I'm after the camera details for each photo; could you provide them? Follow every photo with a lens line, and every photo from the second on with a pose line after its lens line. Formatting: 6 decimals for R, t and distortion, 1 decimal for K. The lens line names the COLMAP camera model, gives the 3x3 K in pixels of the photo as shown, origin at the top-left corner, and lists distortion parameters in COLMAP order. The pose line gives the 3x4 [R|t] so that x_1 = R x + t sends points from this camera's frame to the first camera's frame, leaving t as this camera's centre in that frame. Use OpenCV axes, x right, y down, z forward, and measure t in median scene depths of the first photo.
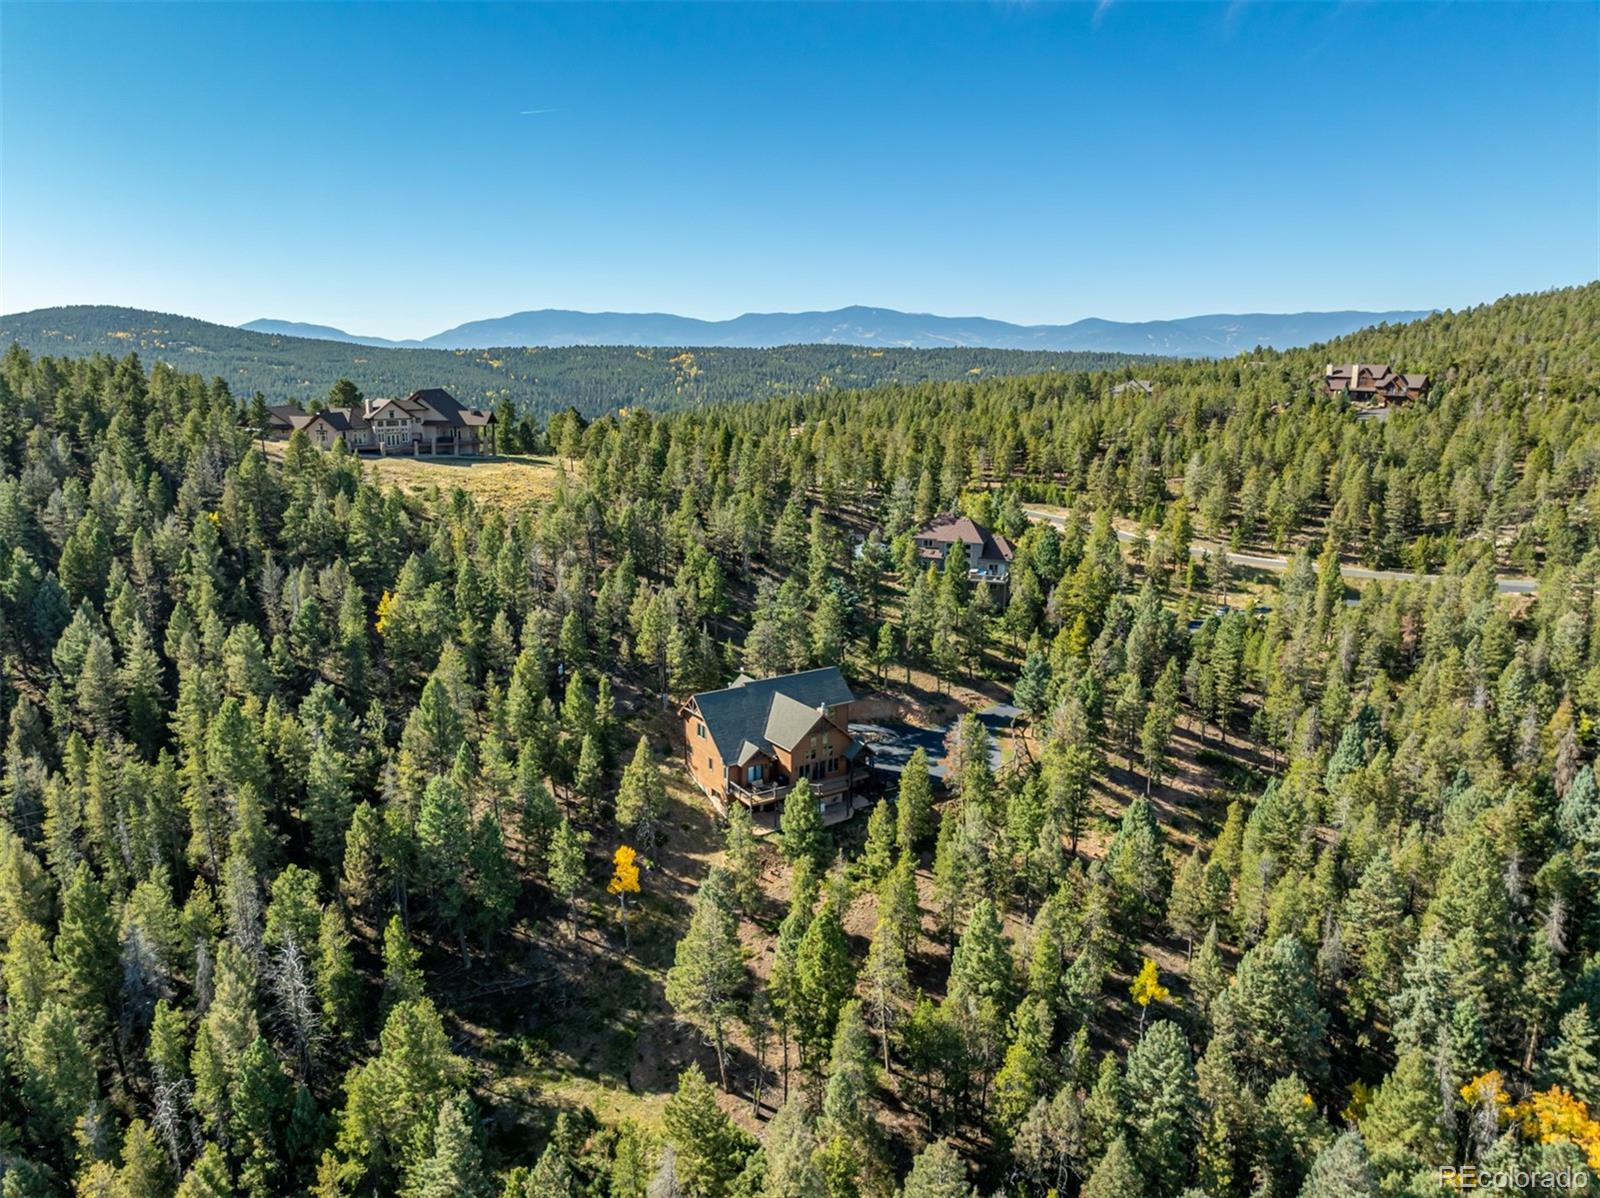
lens RADIAL K [[1110.1, 0, 801.7], [0, 1110.1, 600.6], [0, 0, 1]] dist [-0.040121, -0.011991]
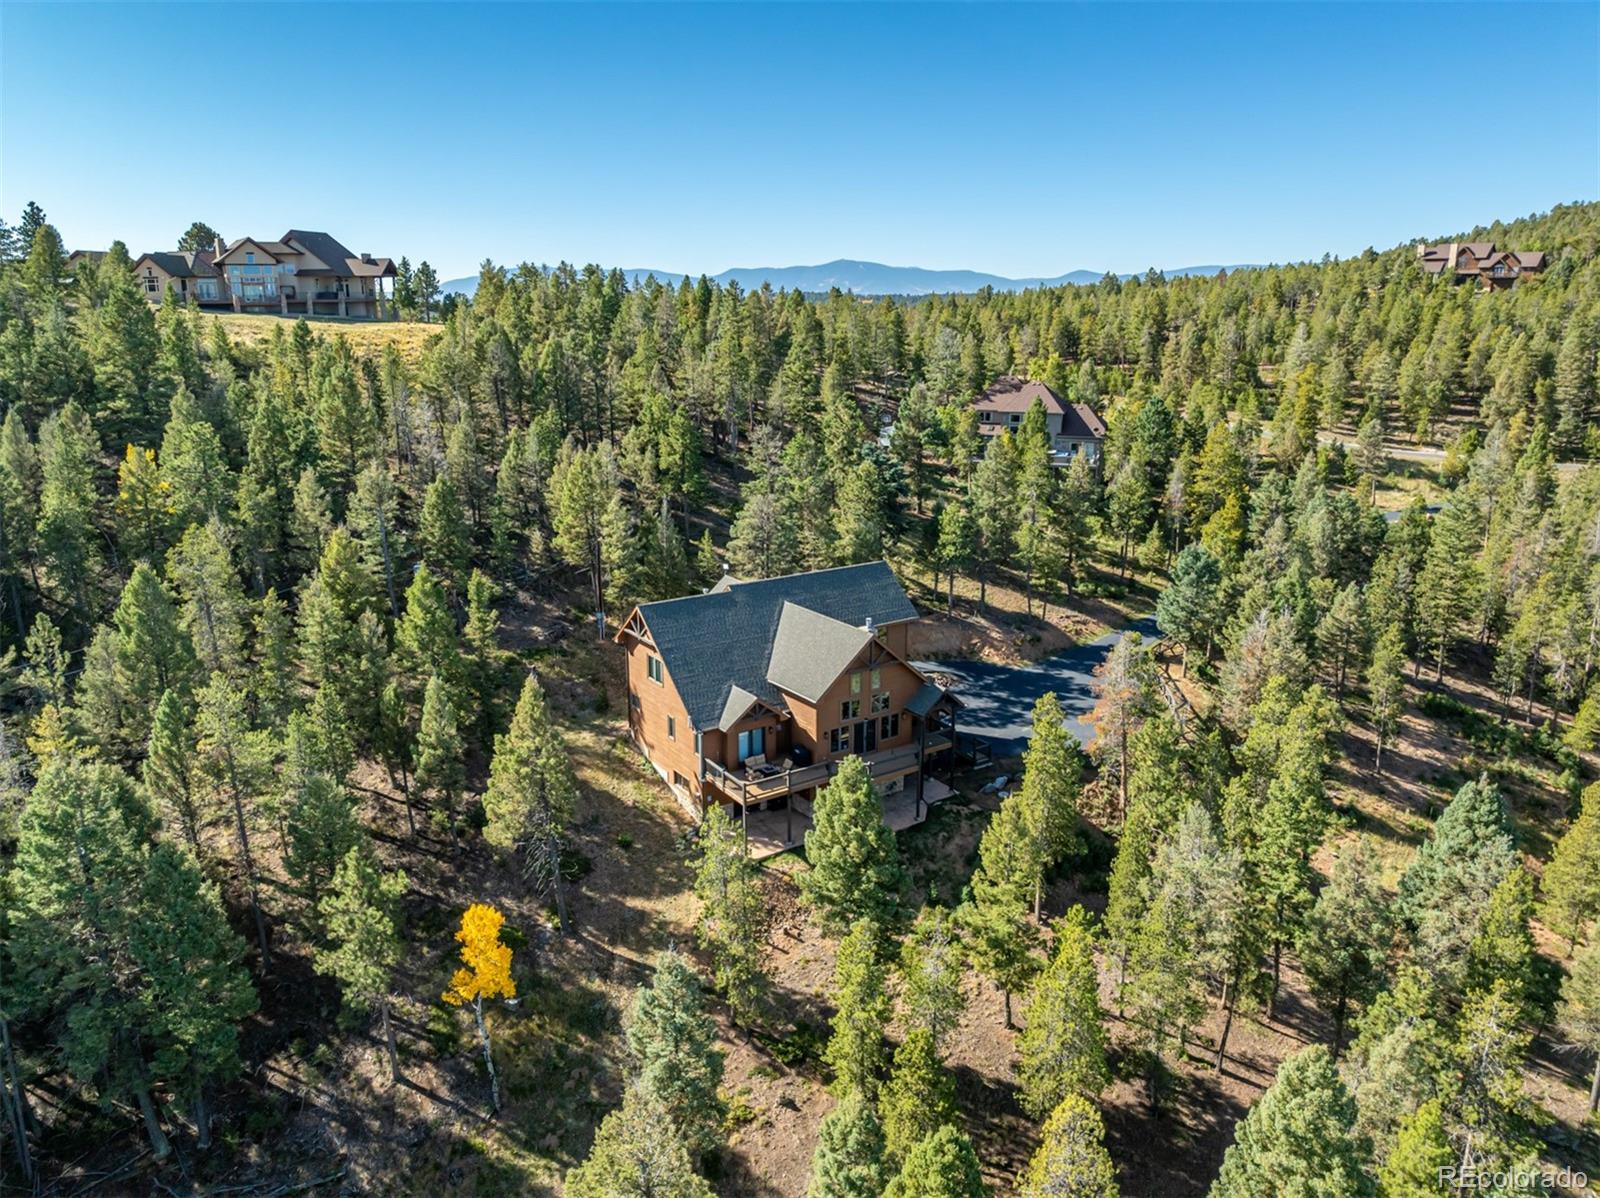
lens RADIAL K [[1110.1, 0, 795.1], [0, 1110.1, 585.9], [0, 0, 1]] dist [-0.040121, -0.011991]
pose [[0.999925, -0.011660, 0.003807, -0.018308], [0.011569, 0.999668, 0.023029, 0.056120], [-0.004074, -0.022983, 0.999728, 0.389867]]
